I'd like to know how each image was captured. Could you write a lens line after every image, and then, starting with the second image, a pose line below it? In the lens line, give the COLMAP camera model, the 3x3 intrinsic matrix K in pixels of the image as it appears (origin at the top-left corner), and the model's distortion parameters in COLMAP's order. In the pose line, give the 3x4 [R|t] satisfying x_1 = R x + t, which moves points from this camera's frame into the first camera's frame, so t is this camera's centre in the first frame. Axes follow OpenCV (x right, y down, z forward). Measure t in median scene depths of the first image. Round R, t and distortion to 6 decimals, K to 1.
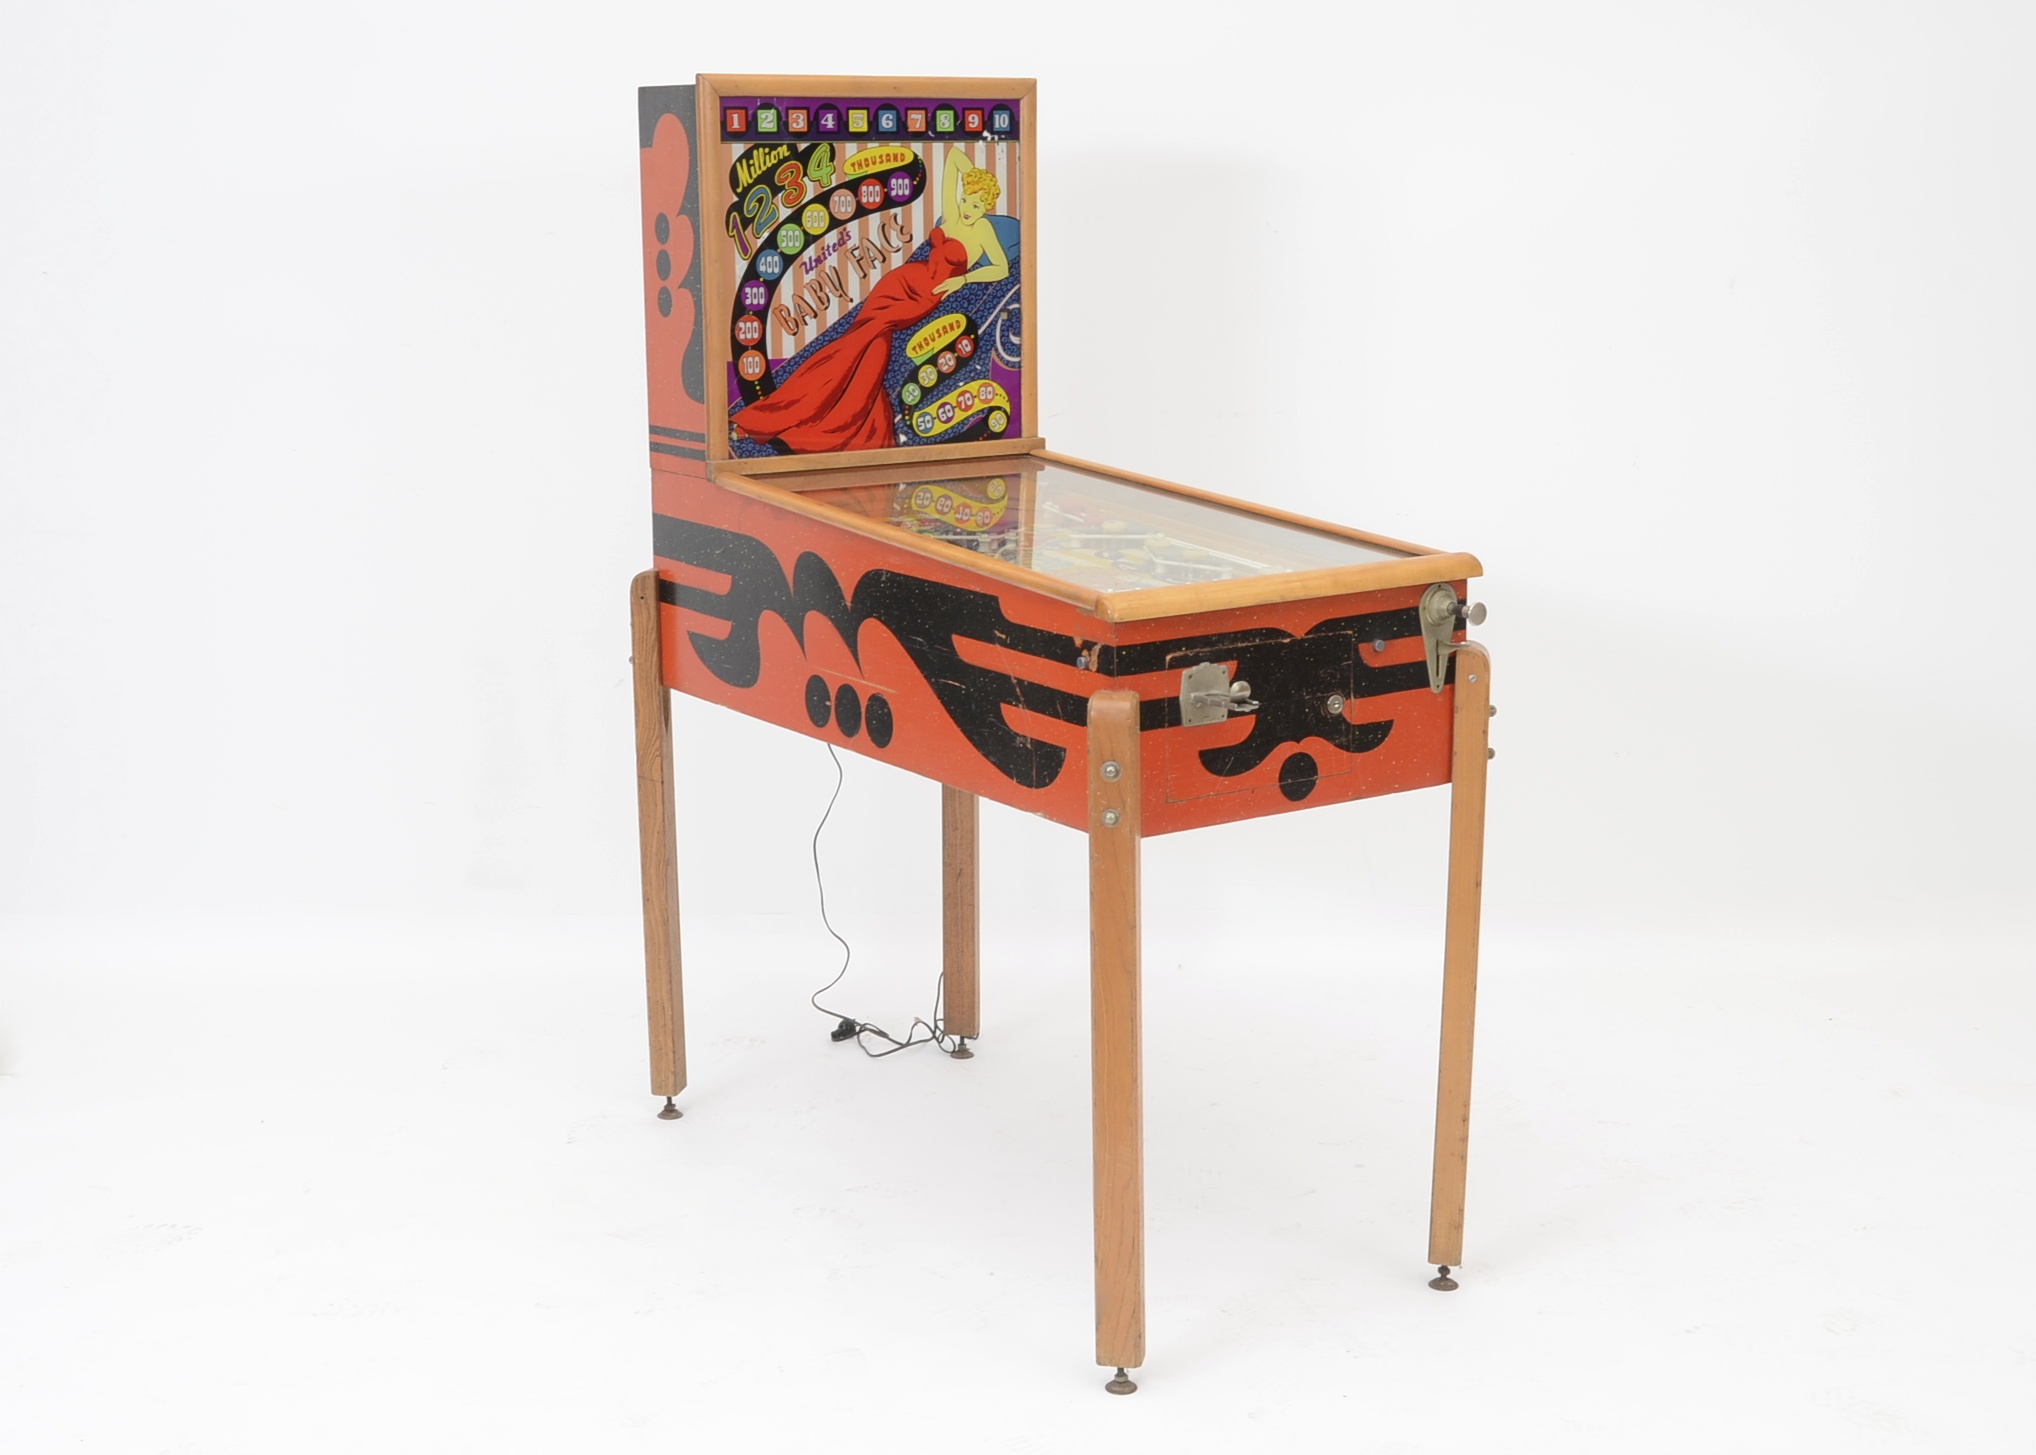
lens RADIAL K [[2789.9, 0, 1021.8], [0, 2789.9, 712.6], [0, 0, 1]] dist [0.025328, 0.000000]
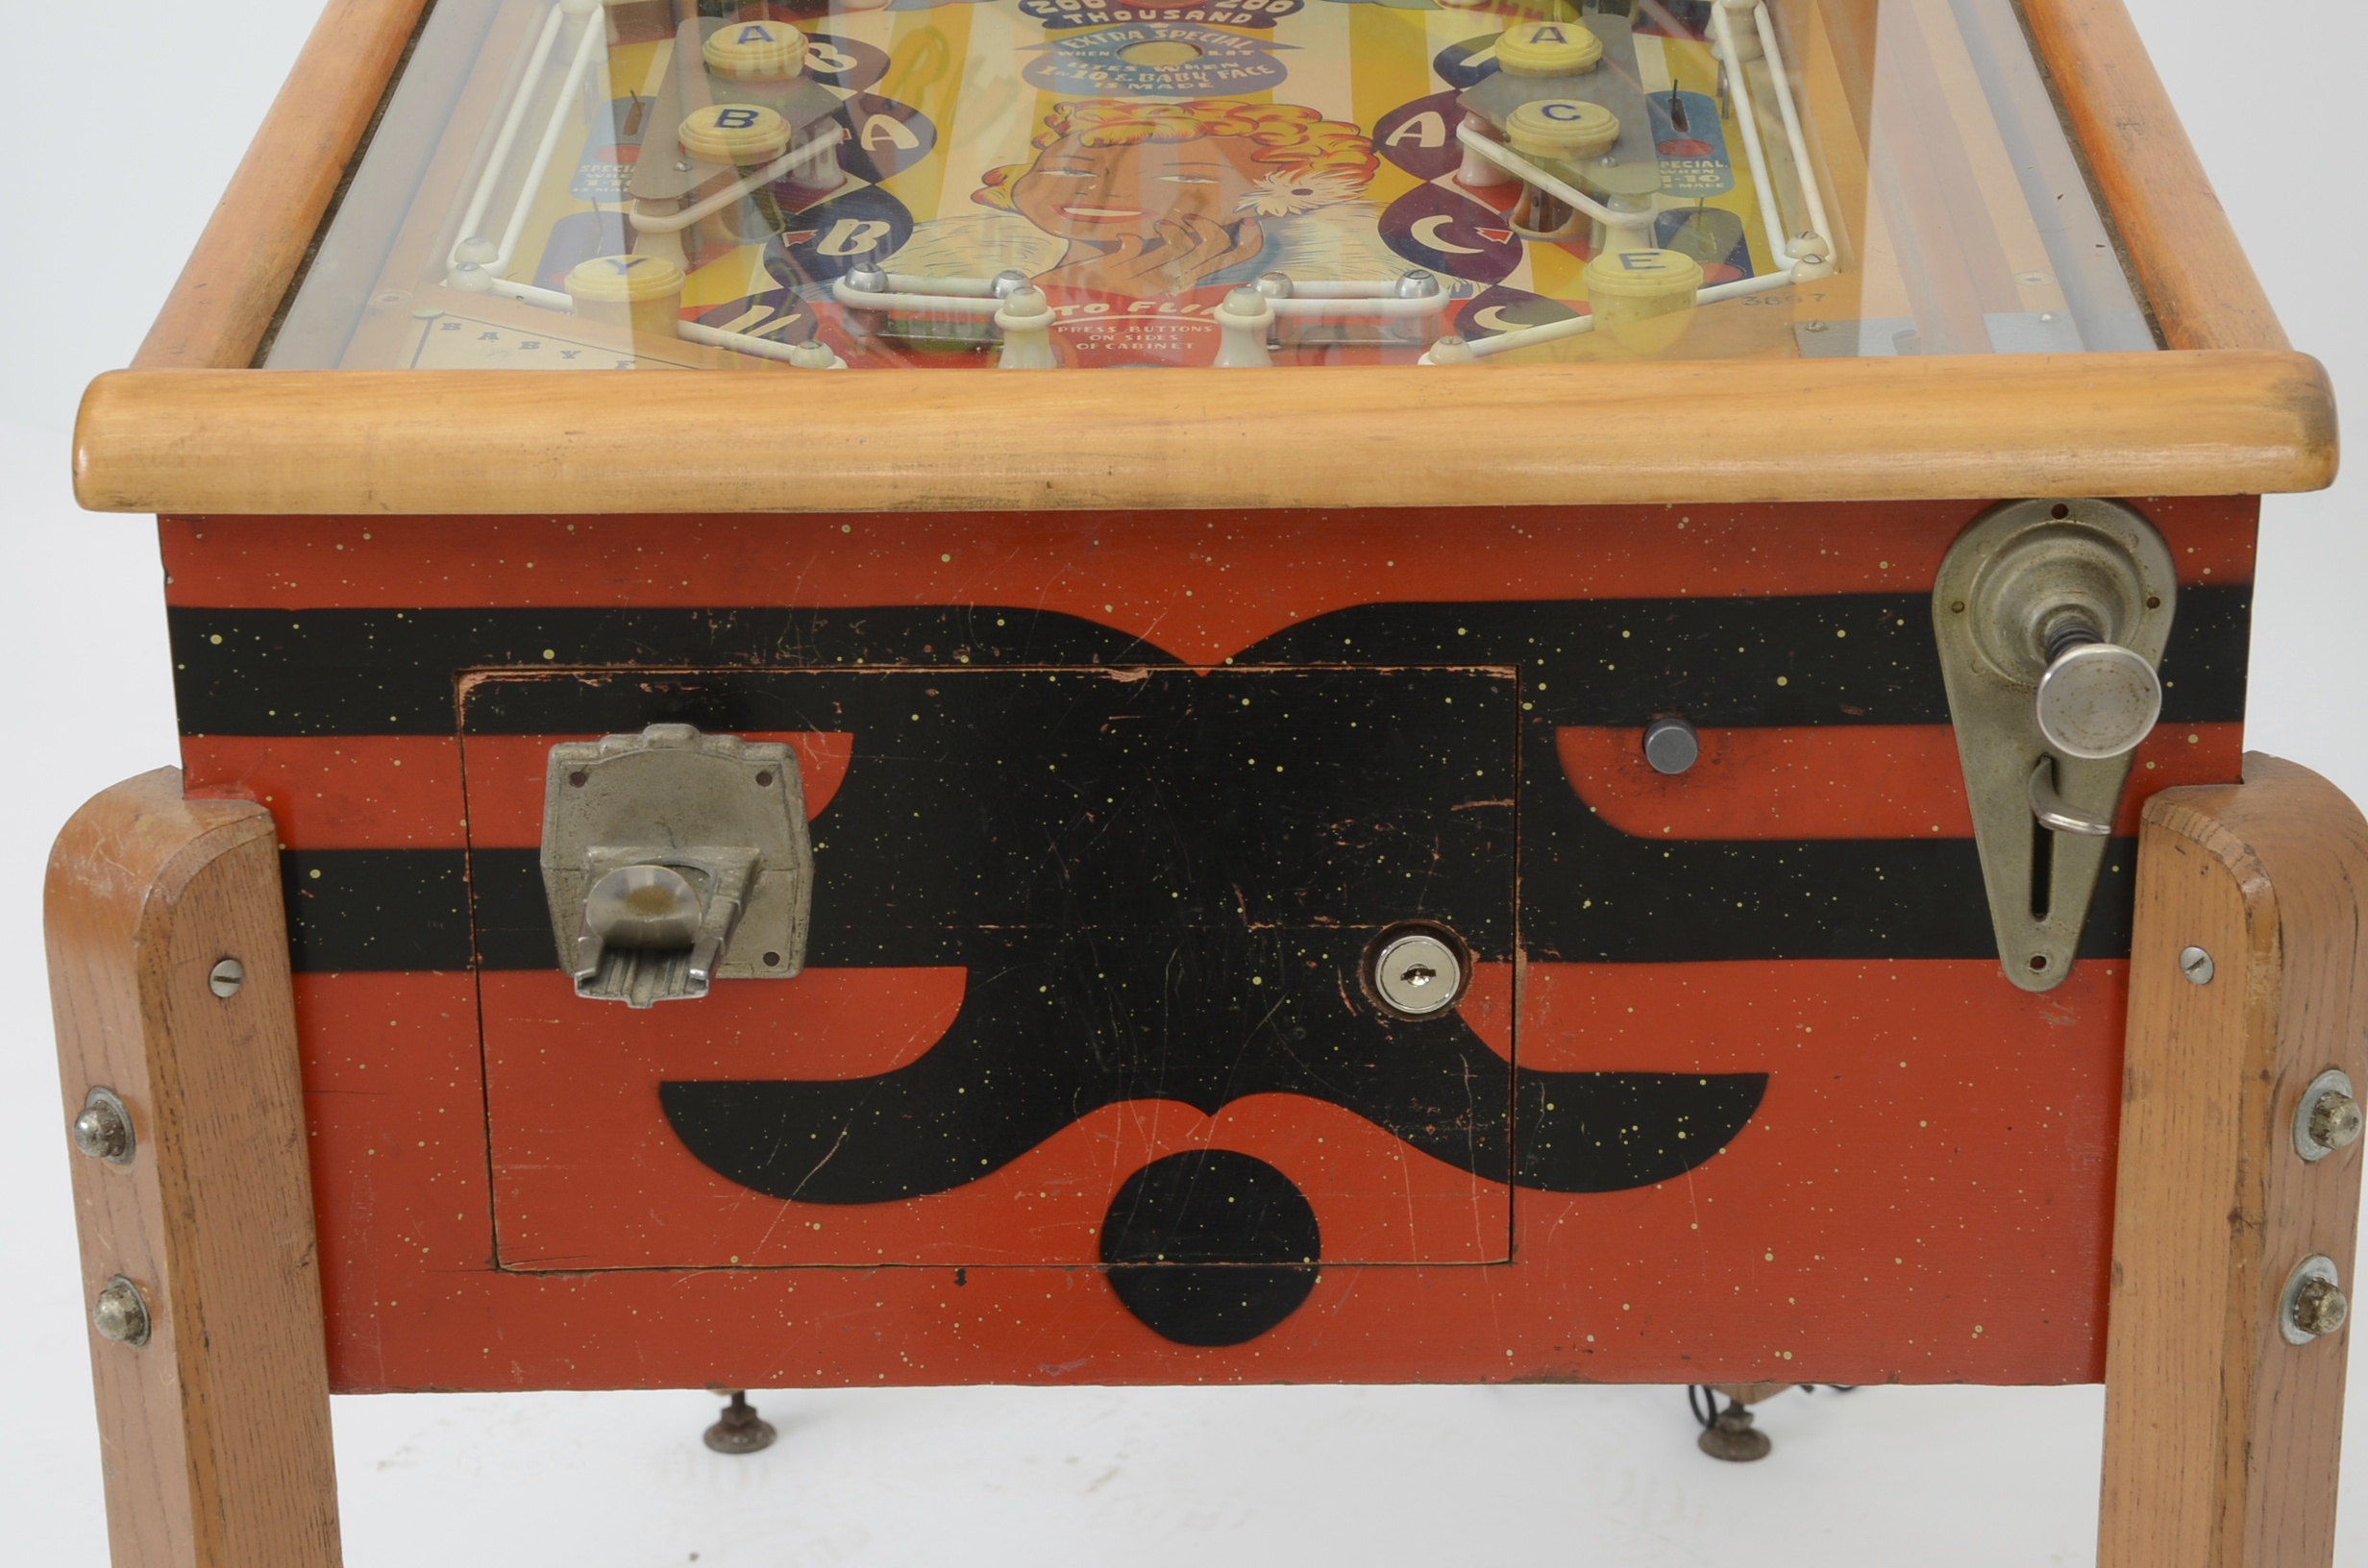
lens RADIAL K [[5190.6, 0, 1166.1], [0, 5190.6, 778.2], [0, 0, 1]] dist [0.442242, 0.000000]
pose [[0.826304, 0.211094, -0.522169, 0.260030], [-0.109442, 0.969614, 0.218793, -0.089673], [0.552488, -0.123643, 0.824299, 0.547204]]
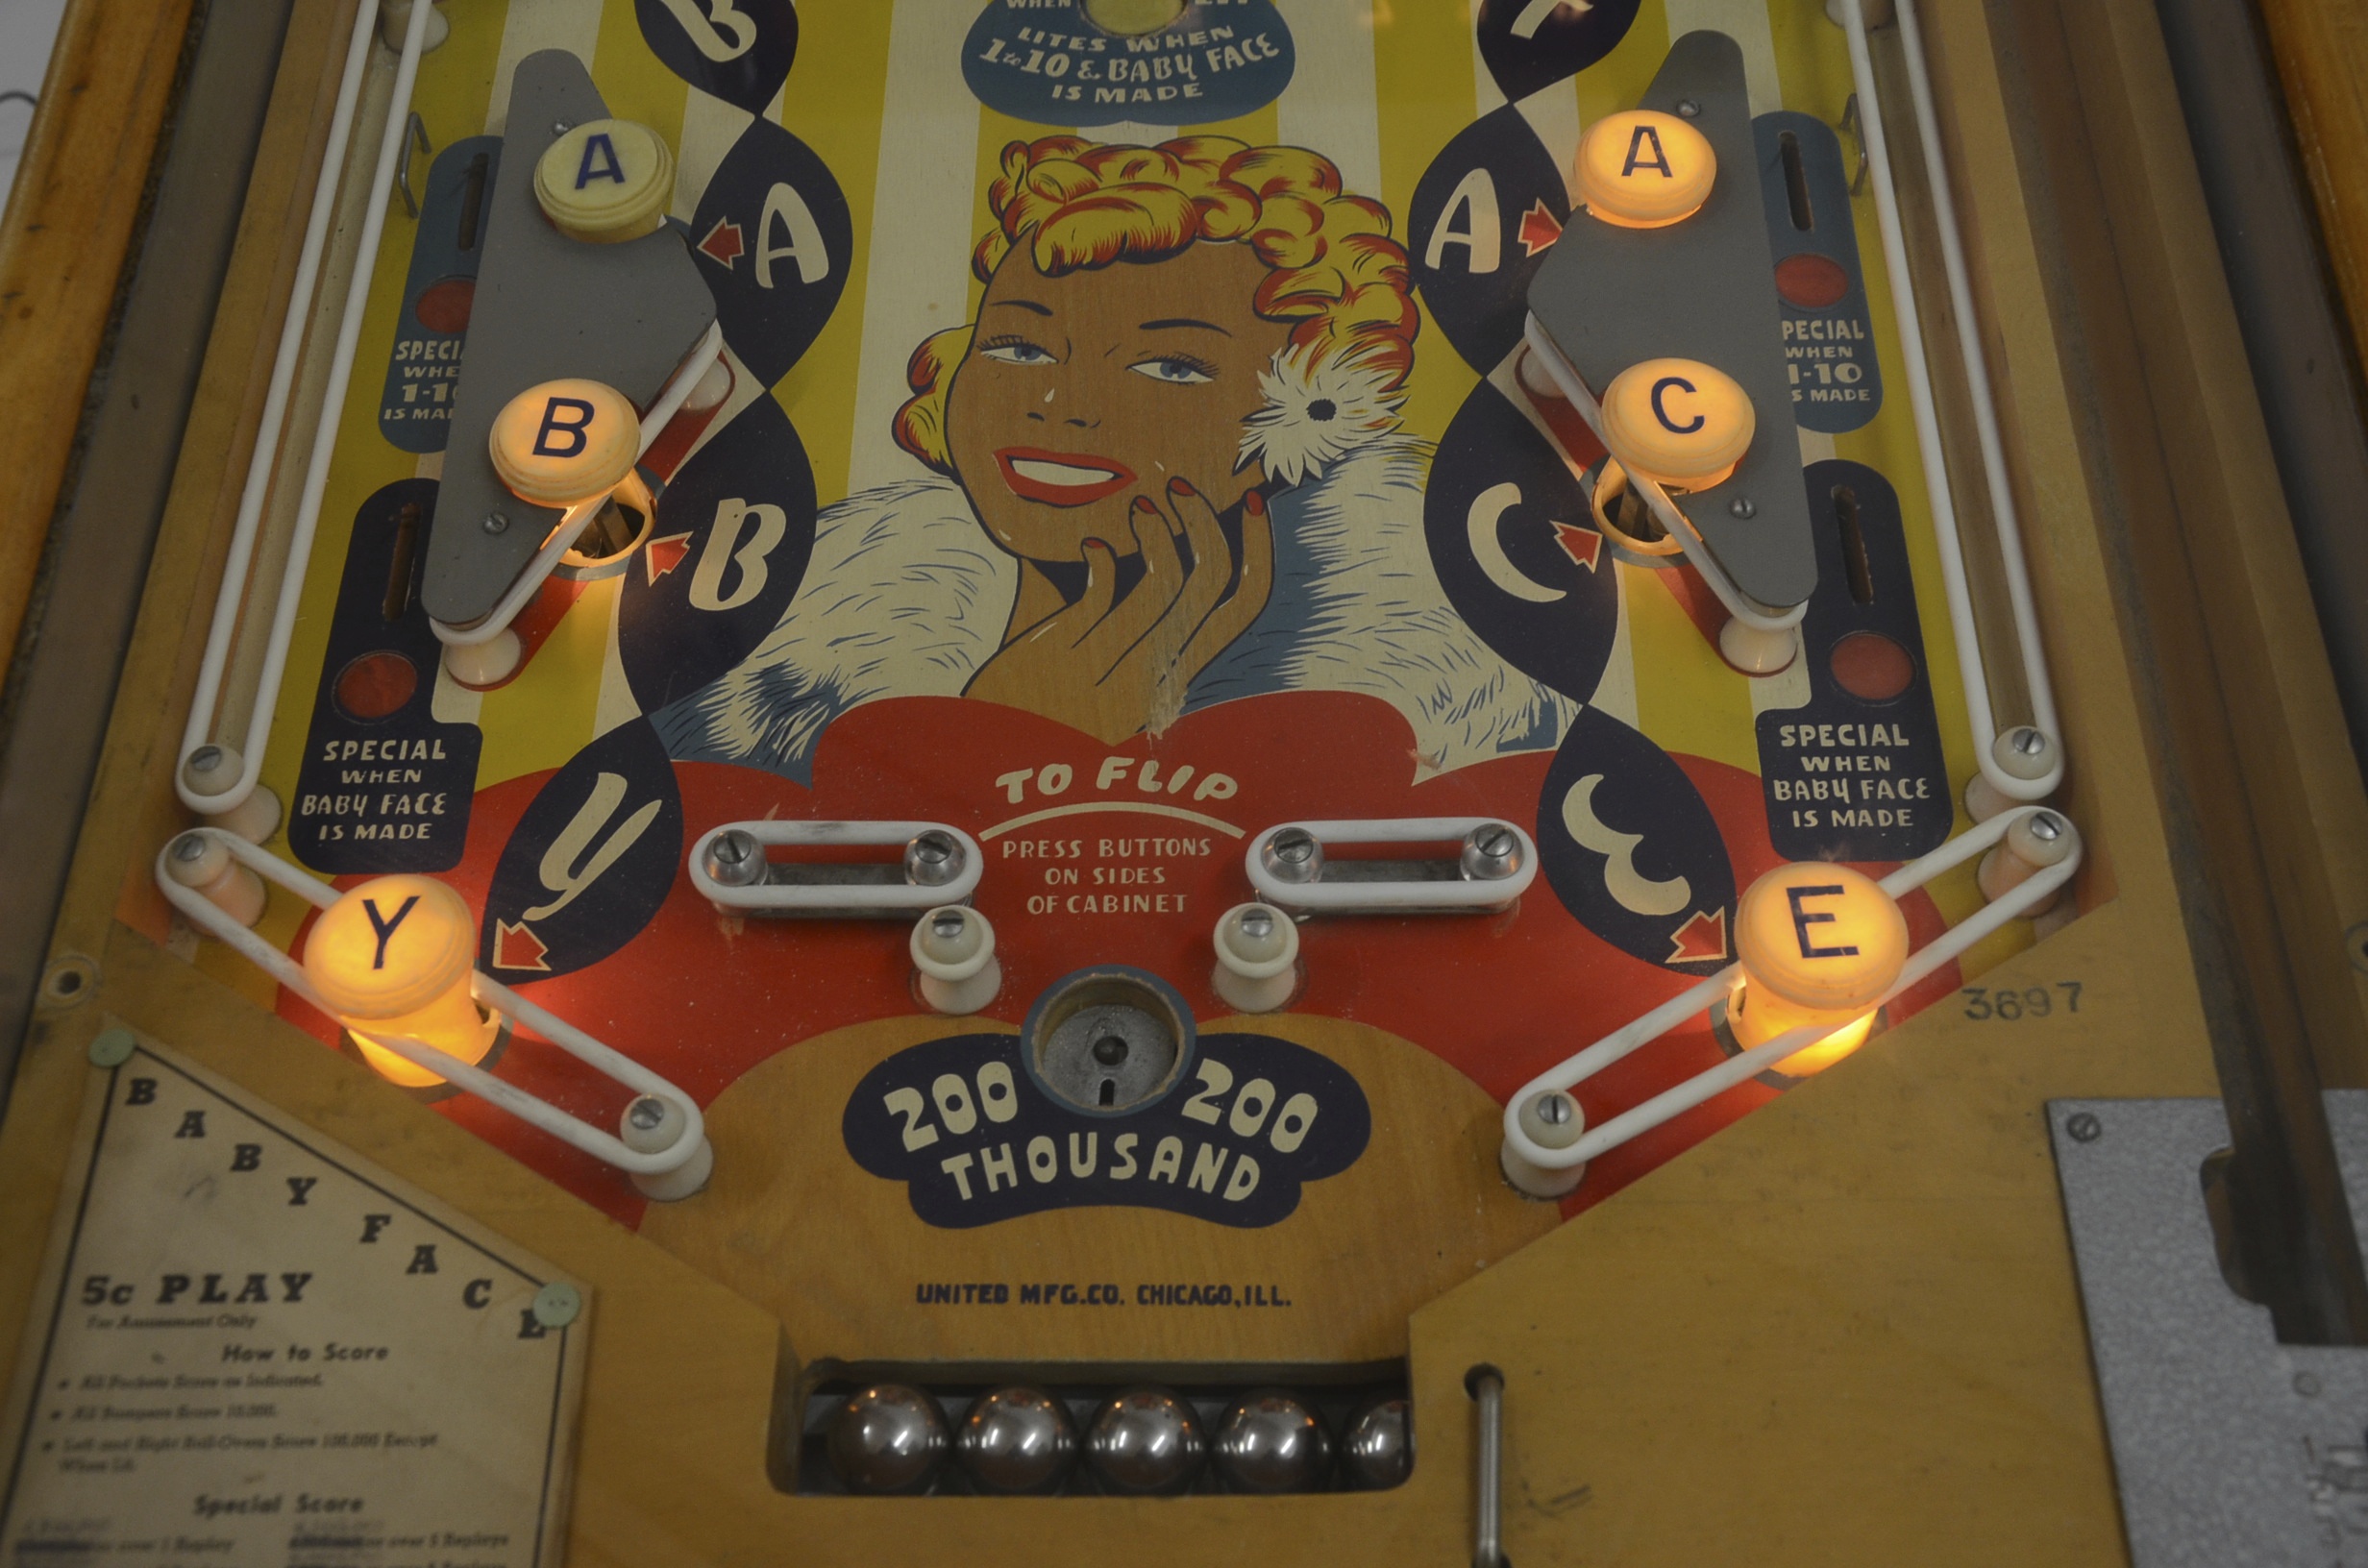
lens RADIAL K [[2705.4, 0, 1178.6], [0, 2705.4, 820.1], [0, 0, 1]] dist [0.038197, 0.000000]
pose [[0.832552, 0.442347, -0.333447, 0.096231], [-0.087725, 0.699635, 0.709095, -0.146496], [0.546957, -0.561106, 0.621287, 0.786841]]
